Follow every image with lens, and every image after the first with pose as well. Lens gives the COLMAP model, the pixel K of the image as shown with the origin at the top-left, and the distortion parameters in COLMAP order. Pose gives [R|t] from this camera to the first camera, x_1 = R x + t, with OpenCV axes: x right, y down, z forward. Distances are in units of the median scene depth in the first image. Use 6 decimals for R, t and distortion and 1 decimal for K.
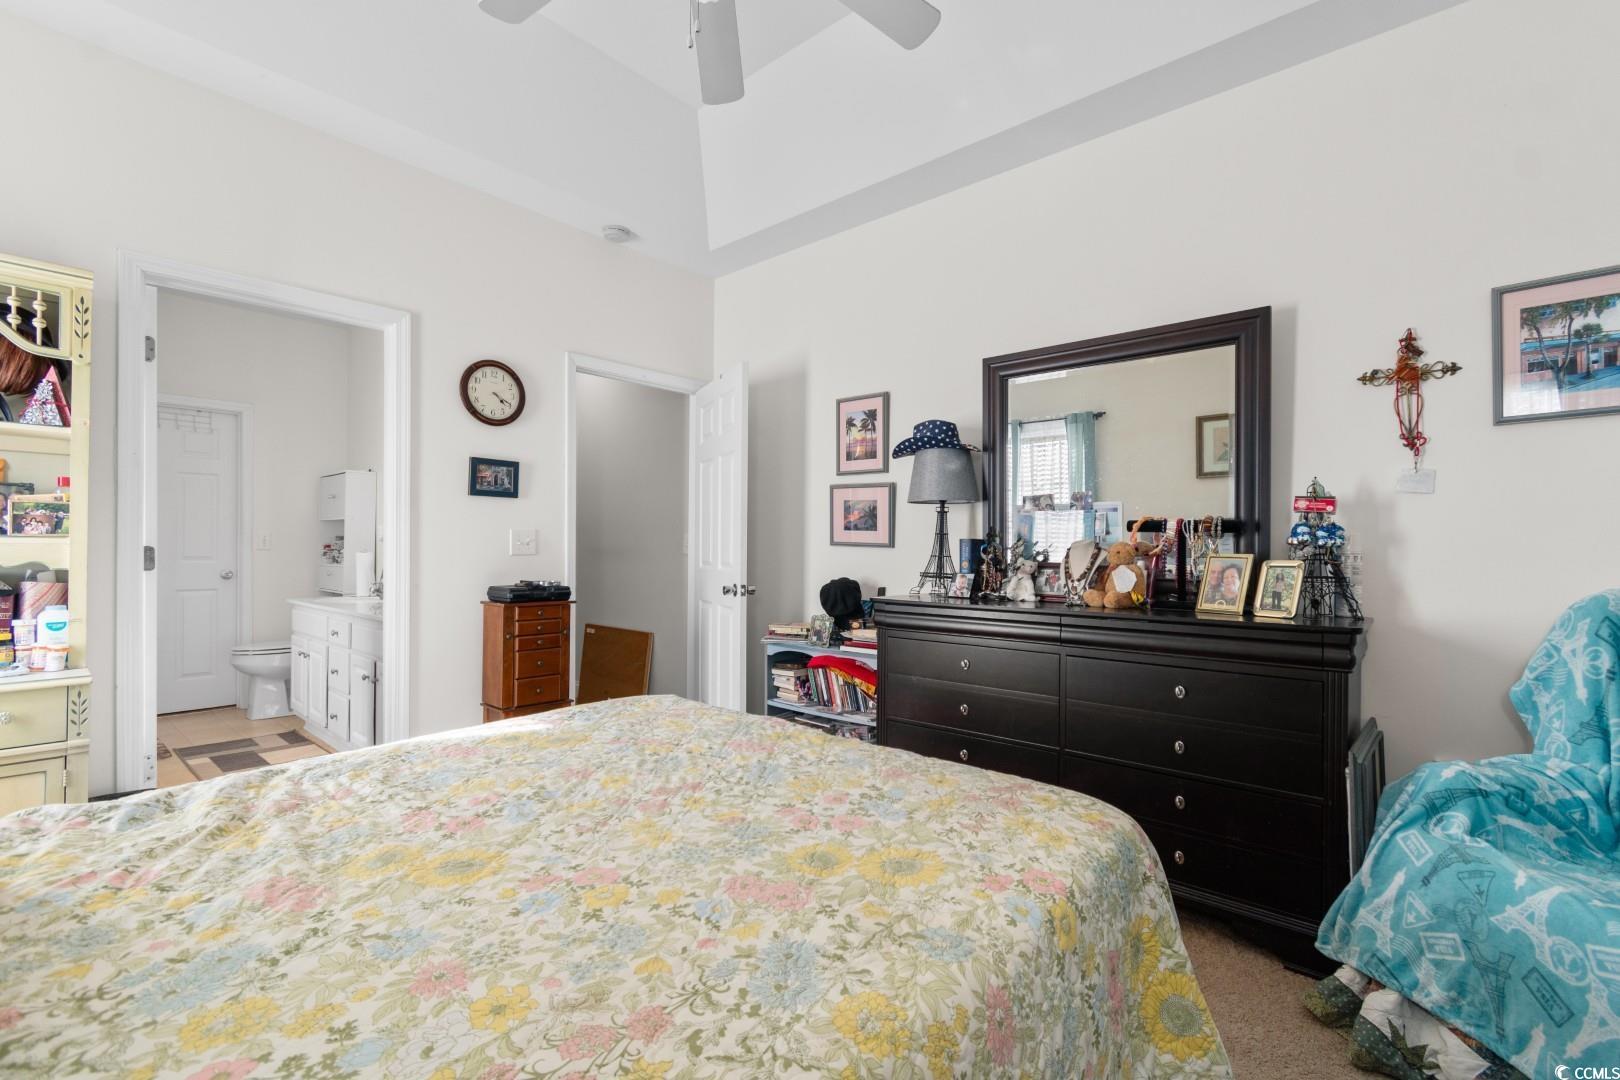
lens RADIAL K [[707.0, 0, 810.6], [0, 707.0, 533.2], [0, 0, 1]] dist [0.002001, -0.000272]
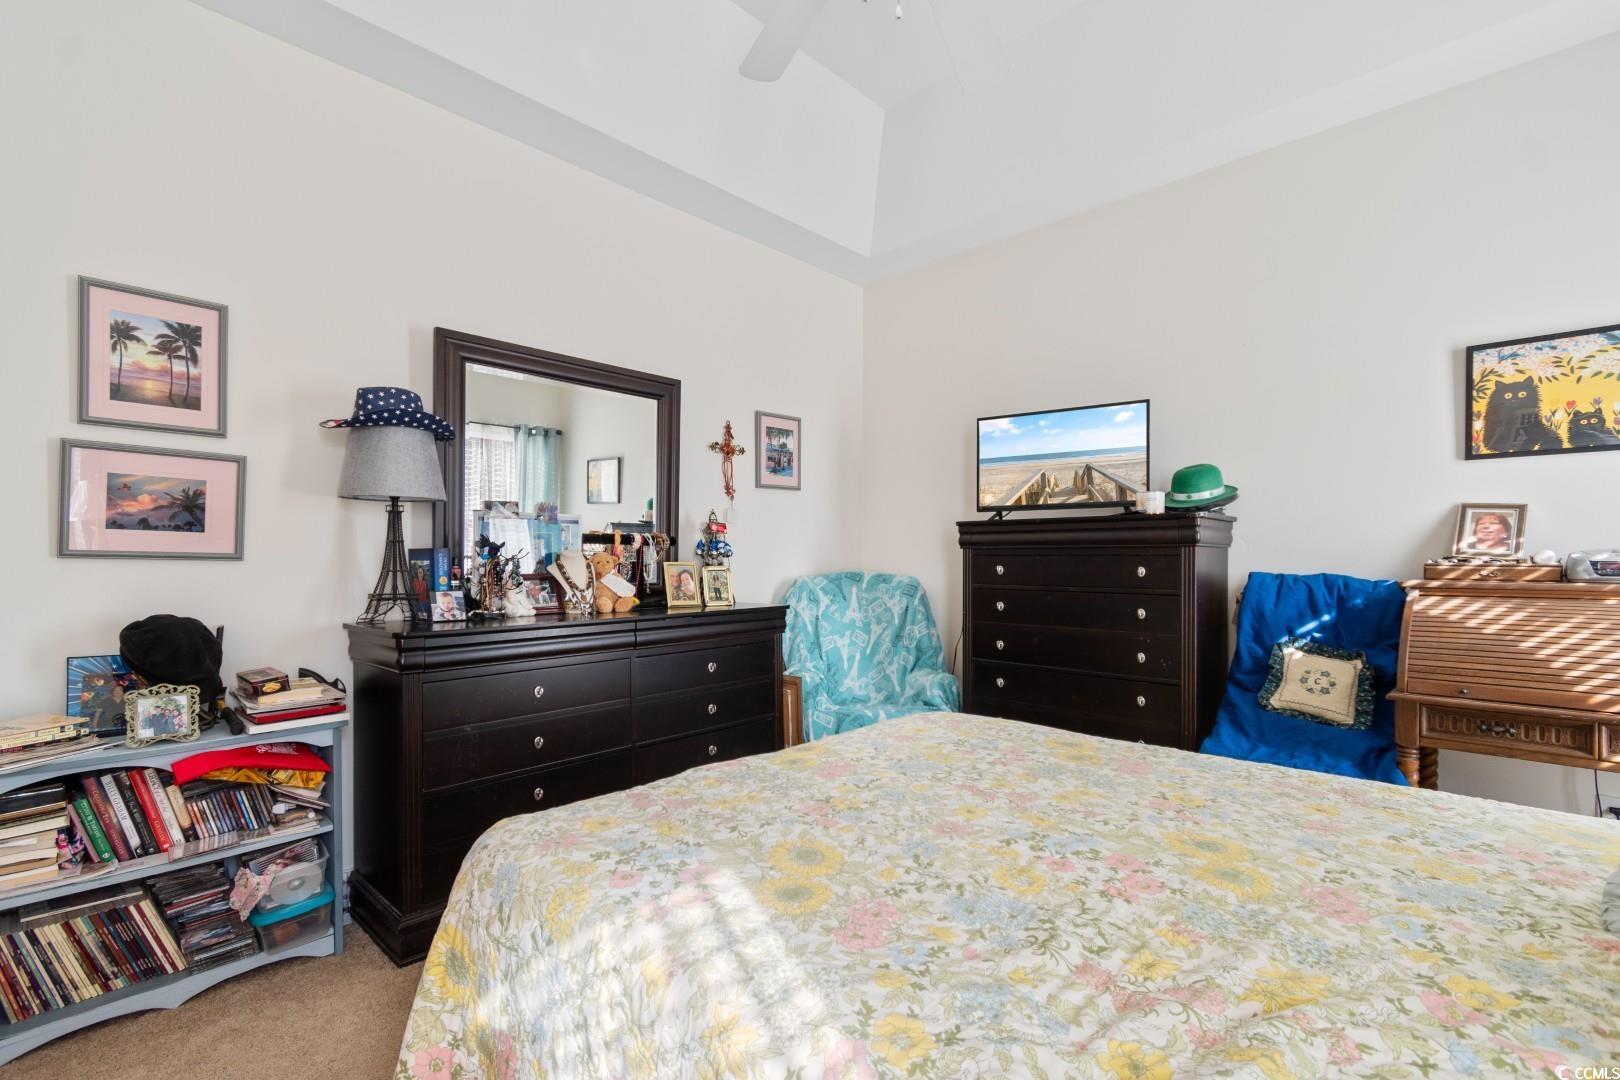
lens RADIAL K [[713.0, 0, 815.3], [0, 713.0, 537.9], [0, 0, 1]] dist [0.003926, -0.000921]
pose [[0.048898, 0.020040, 0.998603, -0.715019], [-0.019448, 0.999628, -0.019108, 0.004620], [-0.998614, -0.018486, 0.049270, 0.670504]]
